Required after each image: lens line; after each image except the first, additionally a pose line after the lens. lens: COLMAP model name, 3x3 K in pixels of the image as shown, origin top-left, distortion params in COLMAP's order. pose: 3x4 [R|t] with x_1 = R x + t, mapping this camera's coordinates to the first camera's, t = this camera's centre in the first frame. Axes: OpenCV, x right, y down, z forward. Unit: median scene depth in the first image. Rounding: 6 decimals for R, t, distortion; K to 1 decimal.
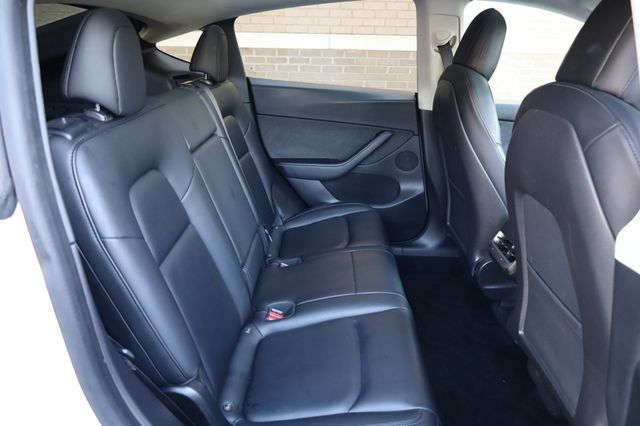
lens RADIAL K [[438.8, 0, 320.0], [0, 438.8, 213.0], [0, 0, 1]] dist [-0.008536, 0.000236]
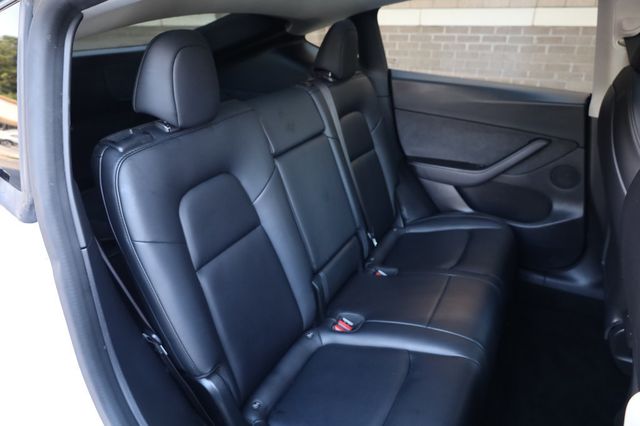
lens RADIAL K [[438.8, 0, 320.0], [0, 438.8, 213.0], [0, 0, 1]] dist [-0.008536, 0.000236]
pose [[0.893135, 0.163843, -0.418886, 0.150548], [-0.137159, 0.986148, 0.093276, -0.068919], [0.428366, -0.025854, 0.903236, 0.062282]]
